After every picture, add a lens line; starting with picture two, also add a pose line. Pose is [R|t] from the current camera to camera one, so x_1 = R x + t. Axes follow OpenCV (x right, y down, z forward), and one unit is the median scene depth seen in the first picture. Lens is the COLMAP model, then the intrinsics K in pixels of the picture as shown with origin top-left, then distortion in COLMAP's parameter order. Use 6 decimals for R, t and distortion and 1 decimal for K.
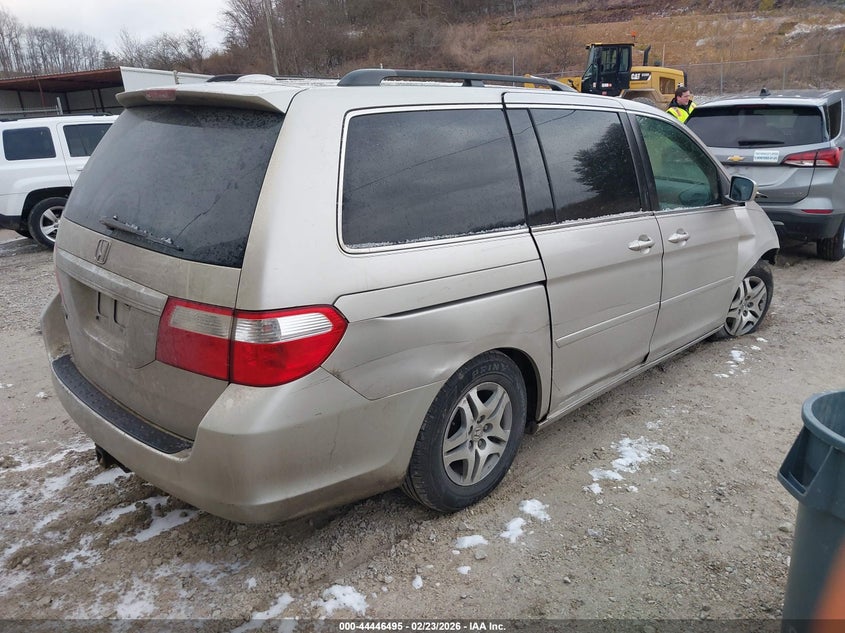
lens RADIAL K [[672.7, 0, 422.5], [0, 672.7, 316.5], [0, 0, 1]] dist [0.006118, -0.003021]
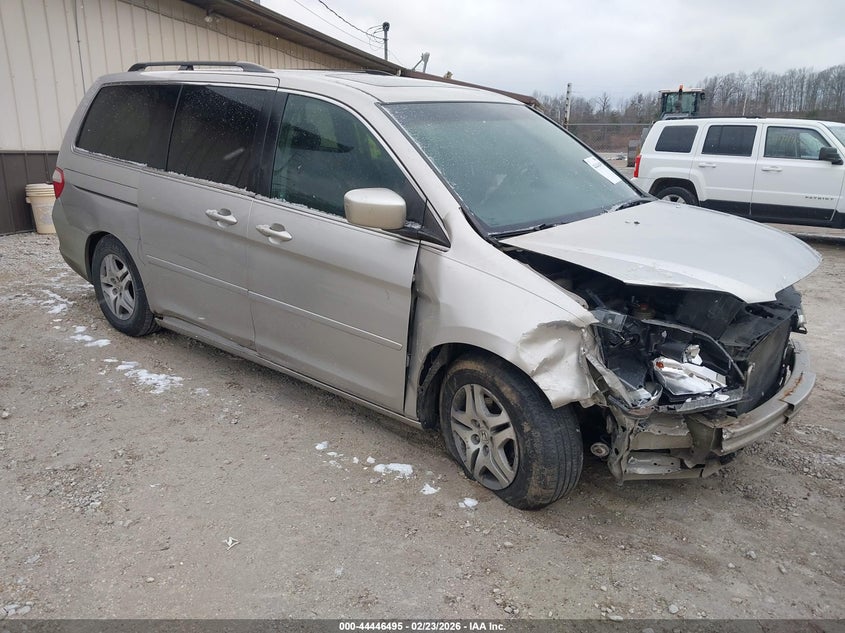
lens RADIAL K [[672.7, 0, 422.5], [0, 672.7, 316.5], [0, 0, 1]] dist [0.006118, -0.003021]
pose [[0.056219, 0.277843, -0.958980, 1.394968], [-0.296376, 0.921849, 0.249711, -0.322167], [0.953415, 0.270181, 0.134171, 1.213018]]
